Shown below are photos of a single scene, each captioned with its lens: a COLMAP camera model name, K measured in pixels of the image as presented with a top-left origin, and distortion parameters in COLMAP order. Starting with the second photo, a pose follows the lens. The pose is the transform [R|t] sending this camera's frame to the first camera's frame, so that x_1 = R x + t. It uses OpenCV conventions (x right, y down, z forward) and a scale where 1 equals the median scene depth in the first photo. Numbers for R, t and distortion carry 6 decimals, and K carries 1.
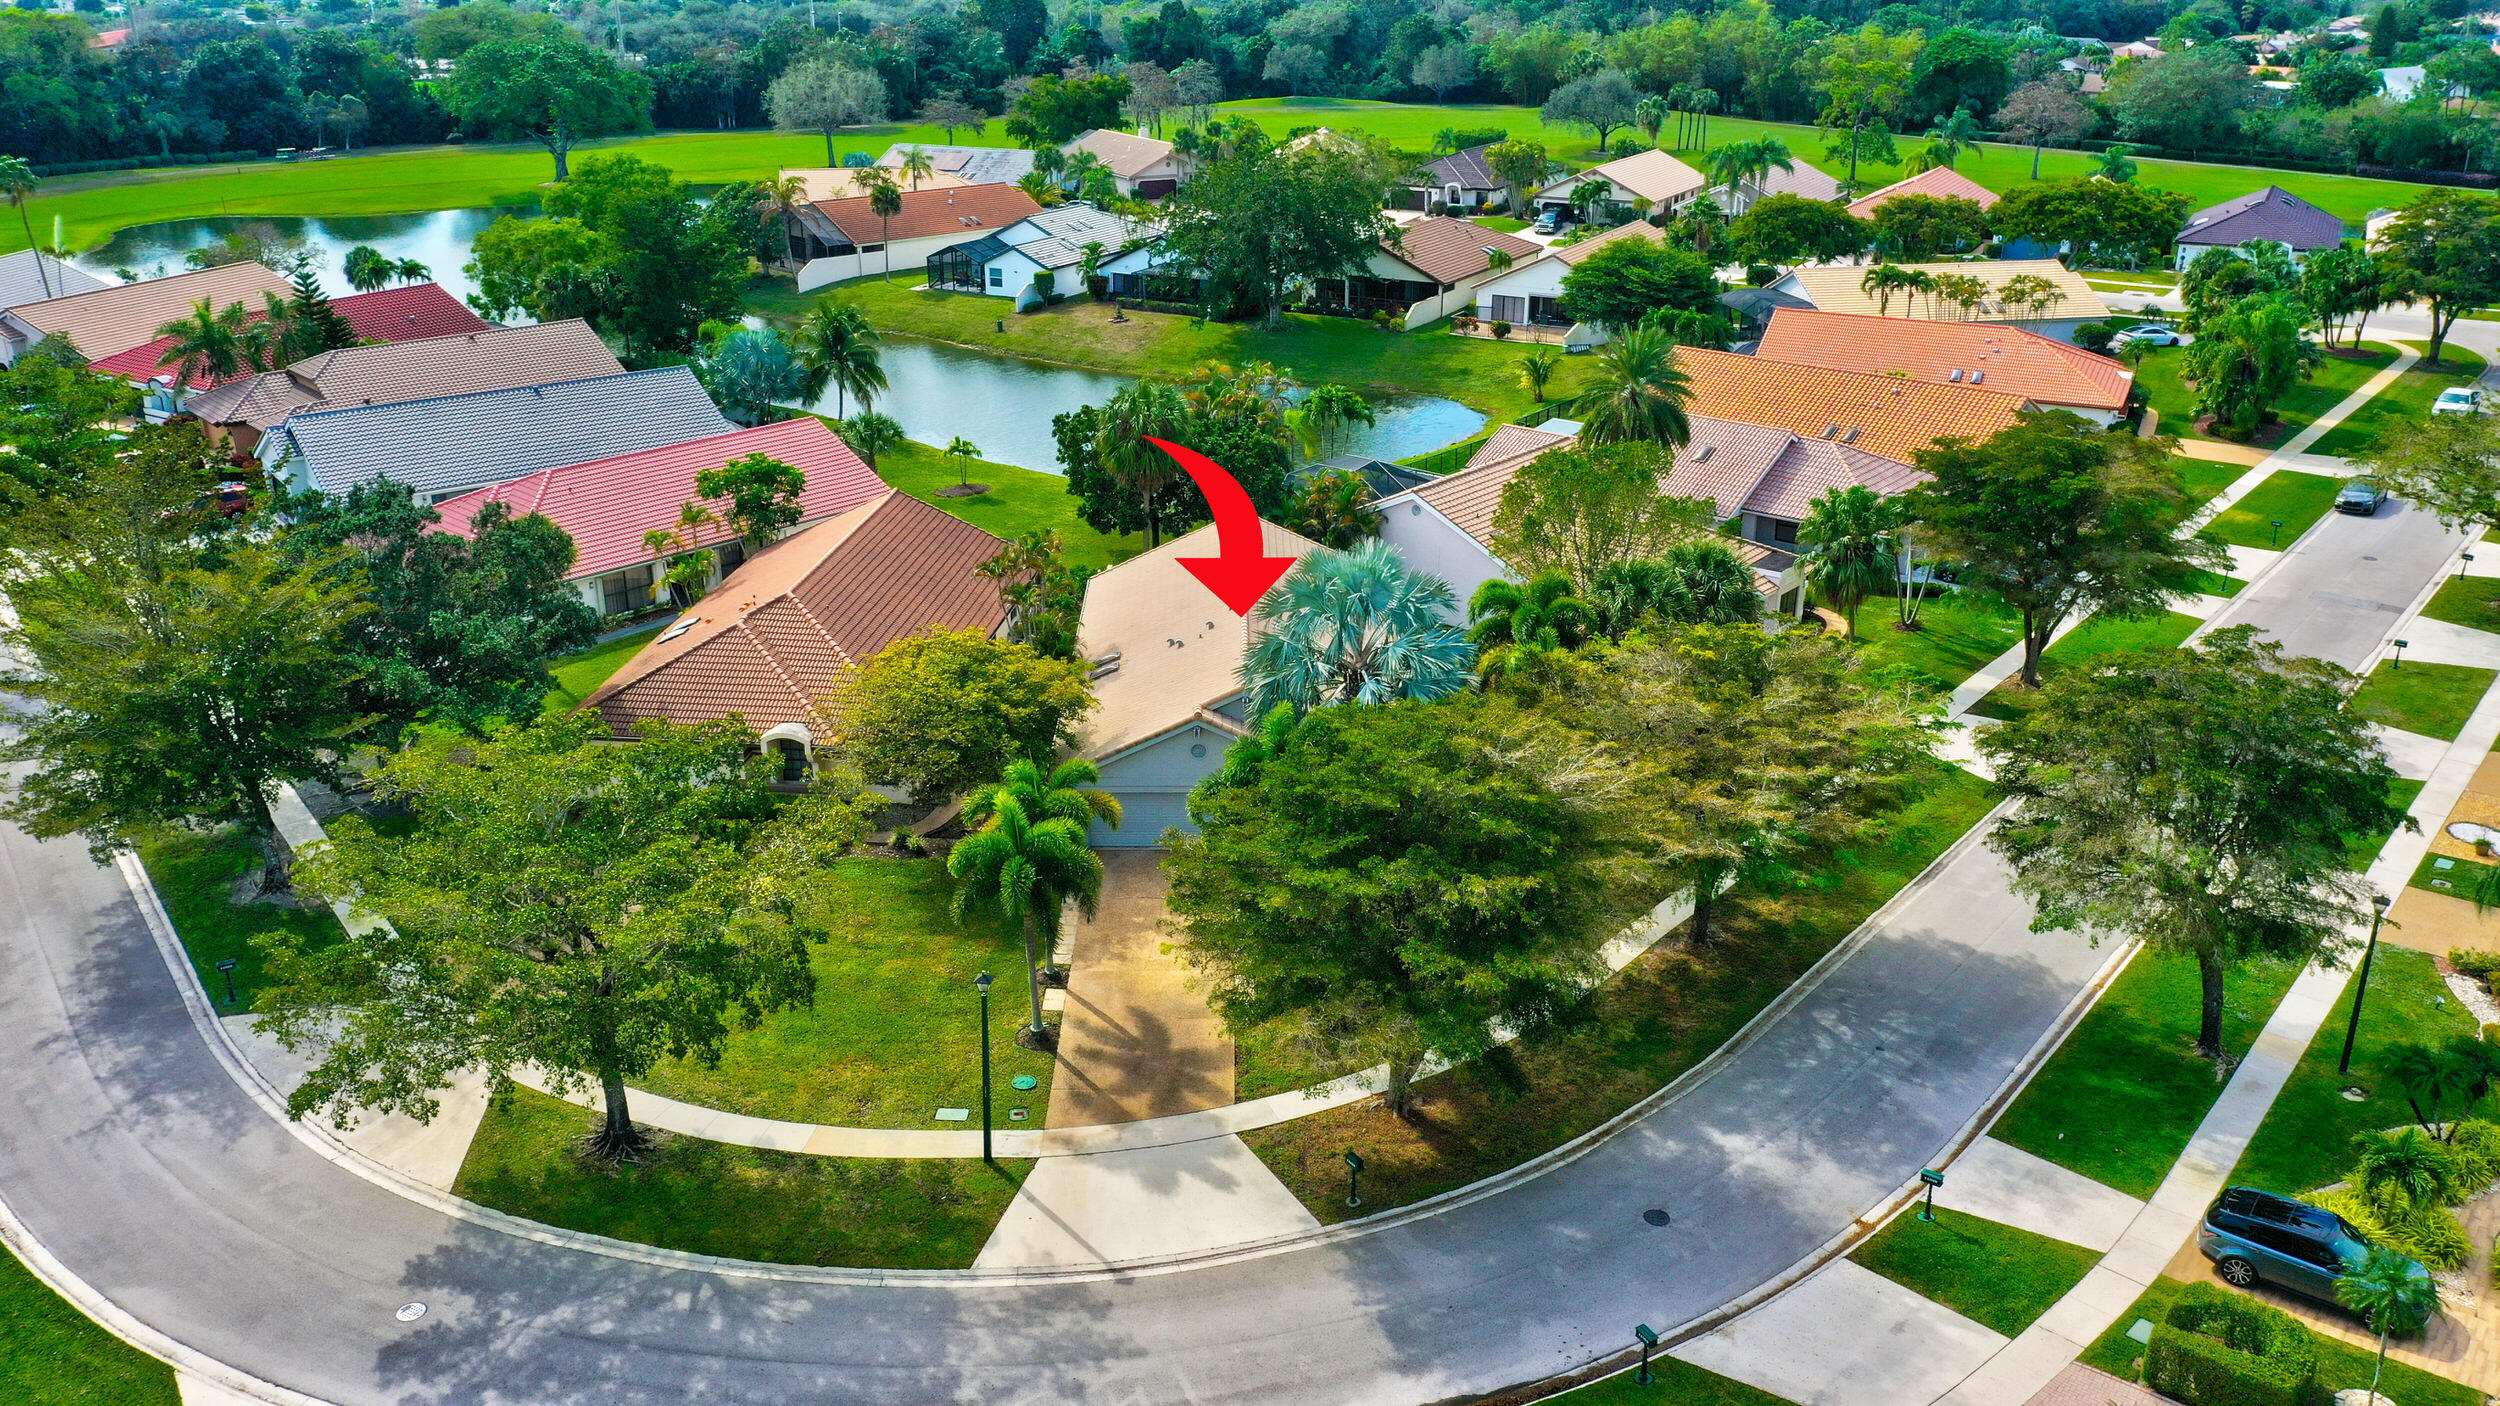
lens RADIAL K [[1955.4, 0, 1250.0], [0, 1955.4, 703.0], [0, 0, 1]] dist [-0.006049, 0.000782]
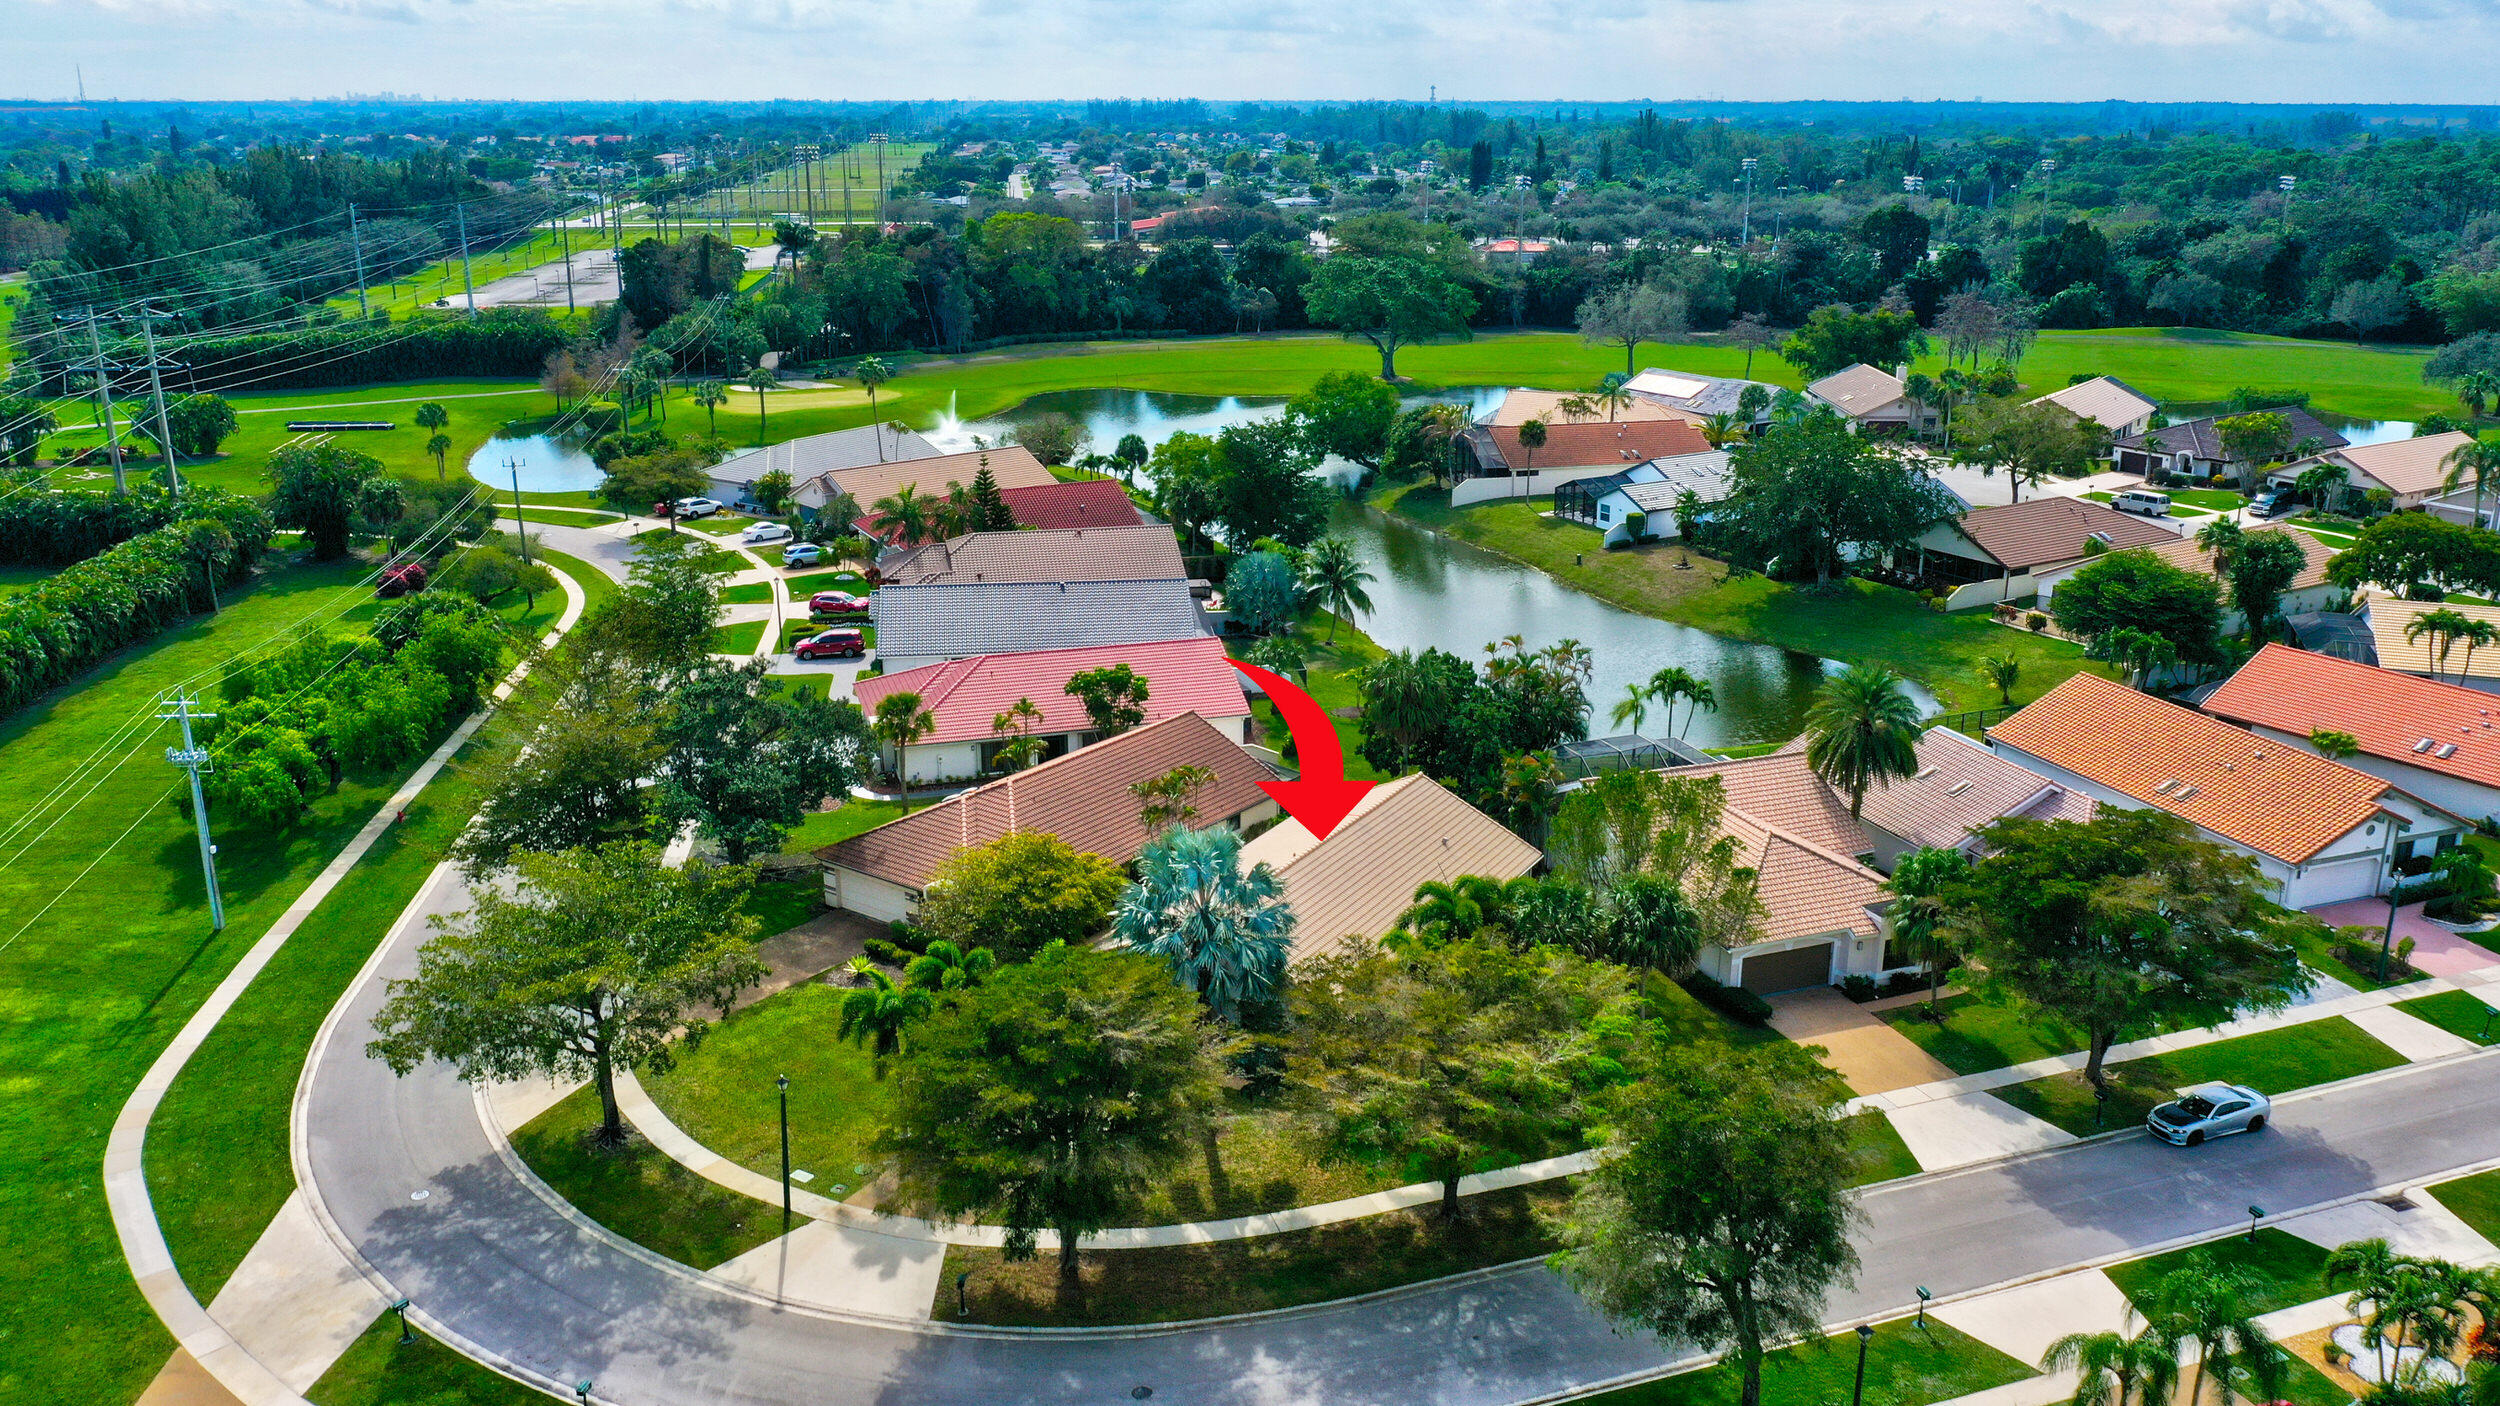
lens RADIAL K [[1955.4, 0, 1250.0], [0, 1955.4, 703.0], [0, 0, 1]] dist [-0.006049, 0.000782]
pose [[0.867895, 0.146936, -0.474518, 0.566345], [-0.183317, 0.982564, -0.031035, -0.105848], [0.461684, 0.113923, 0.879698, -0.095690]]
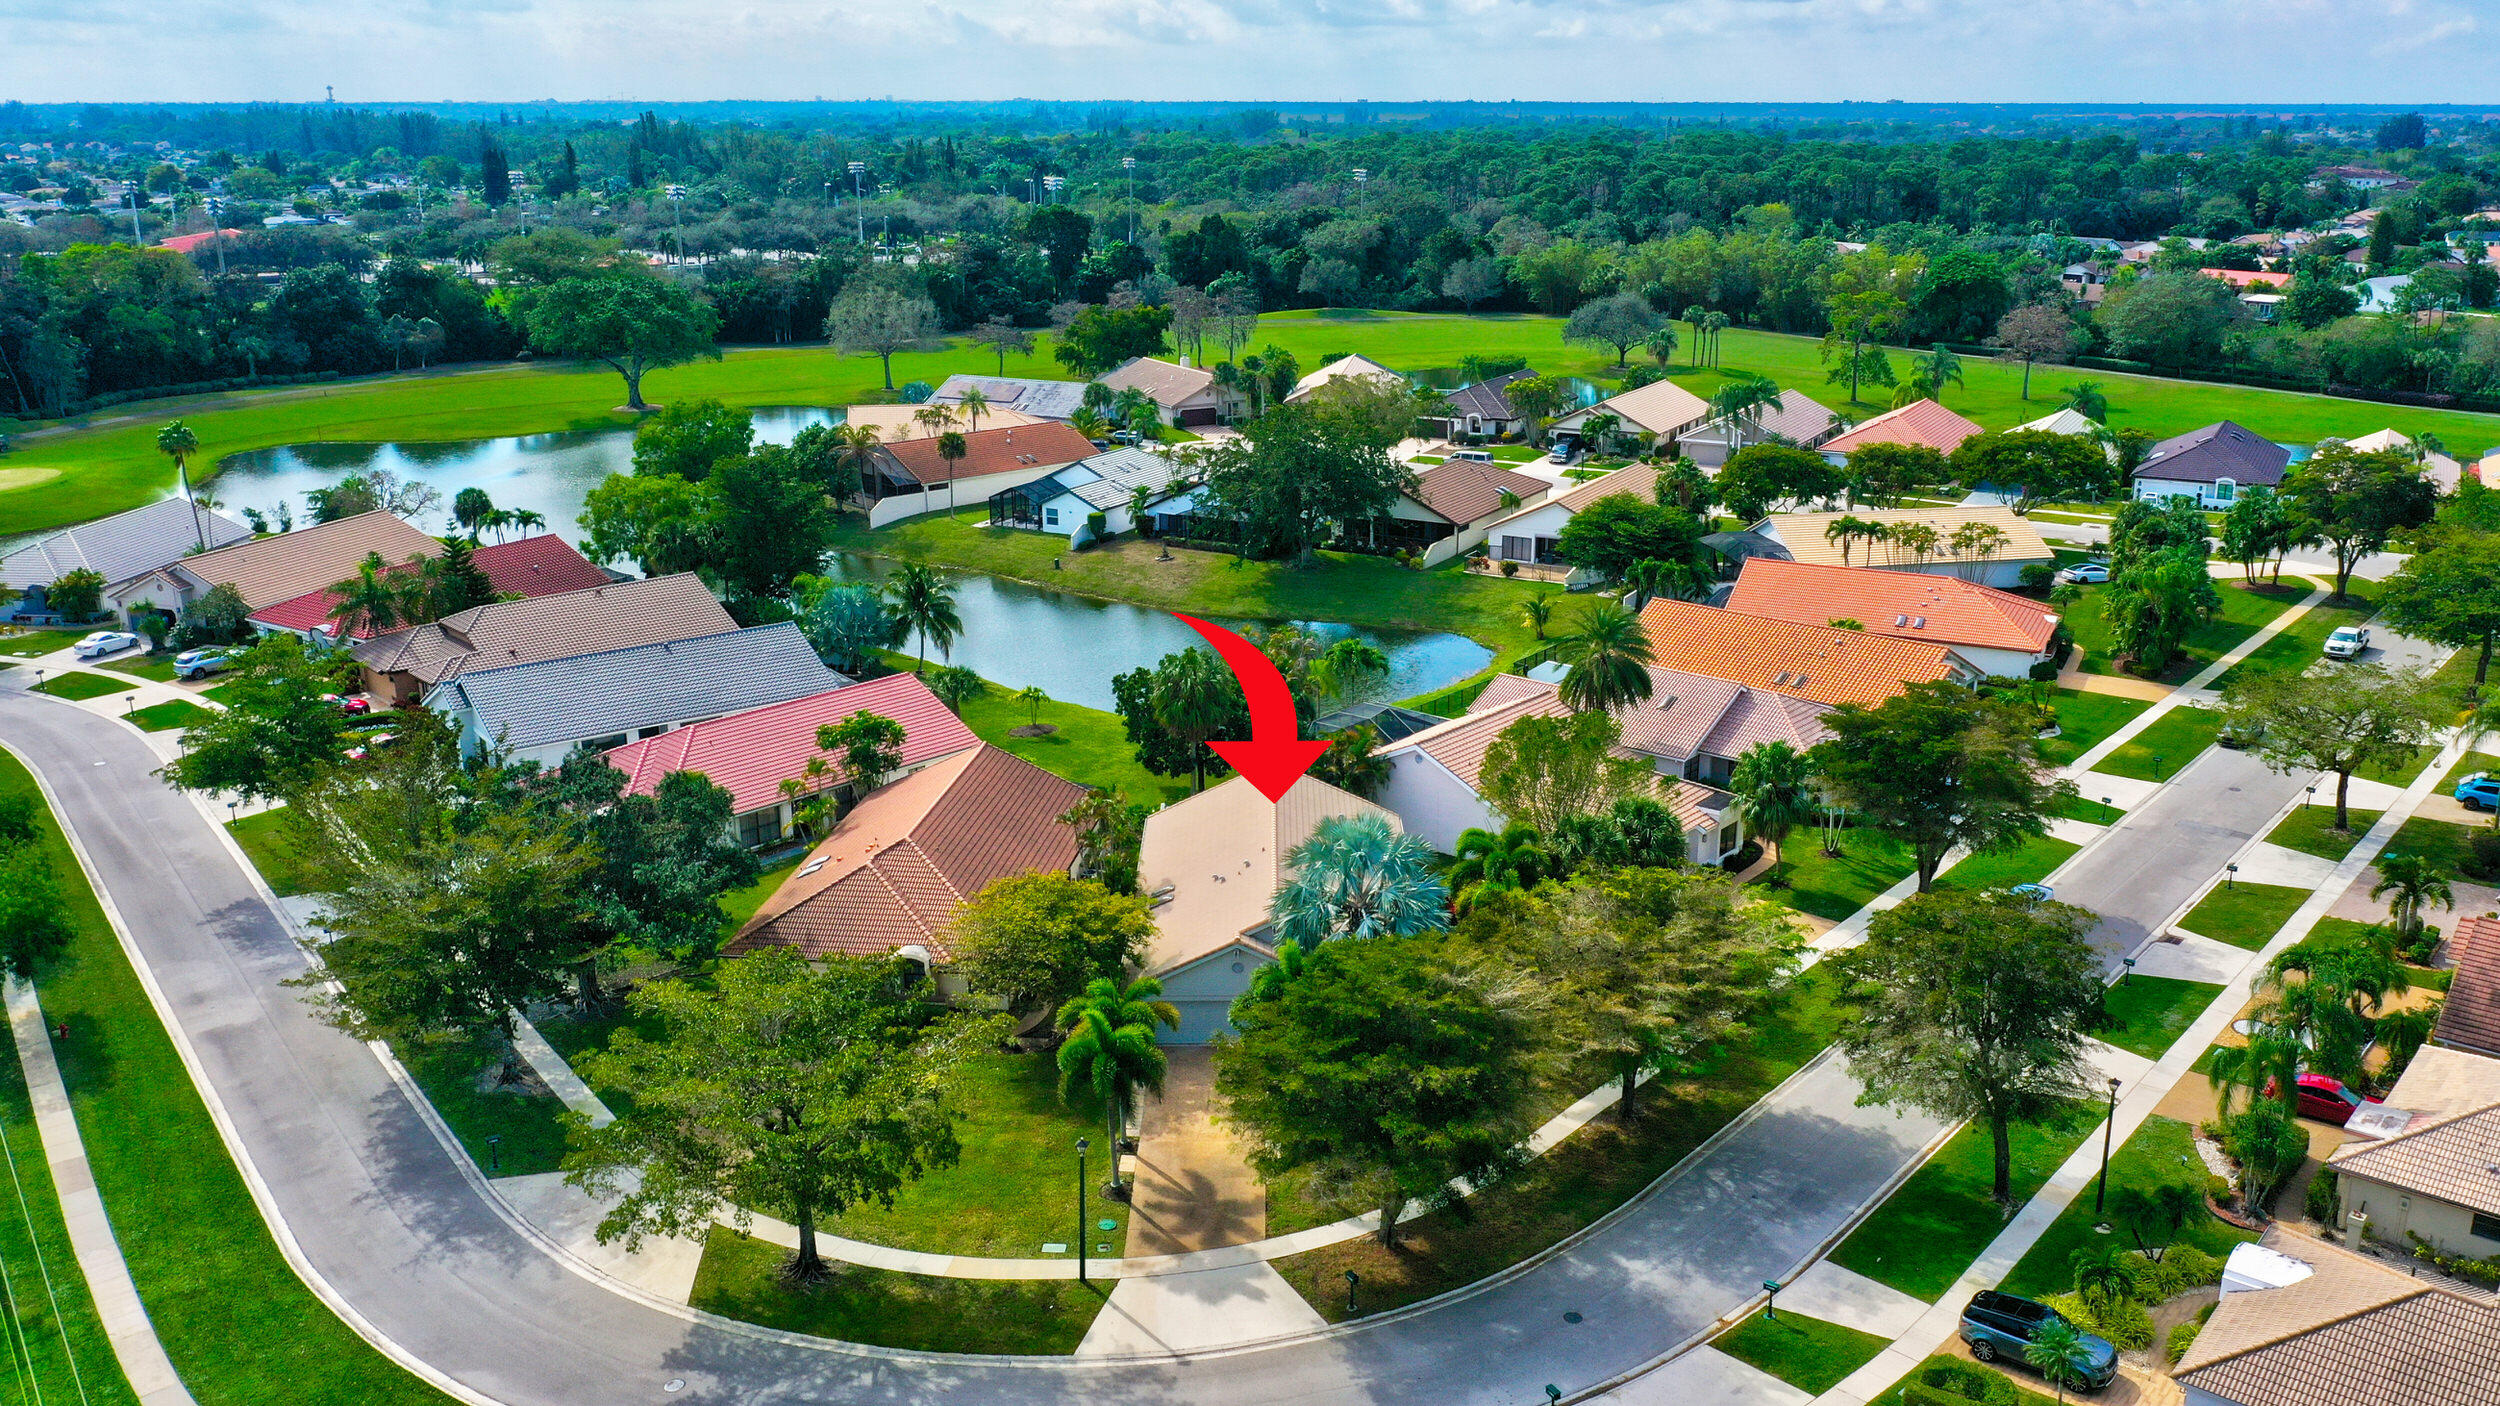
lens RADIAL K [[2038.2, 0, 1306.2], [0, 2038.2, 709.8], [0, 0, 1]] dist [-0.008222, -0.006071]
pose [[0.999964, -0.003037, 0.007920, 0.007904], [0.003702, 0.996343, -0.085359, -0.028256], [-0.007631, 0.085385, 0.996319, -0.320270]]
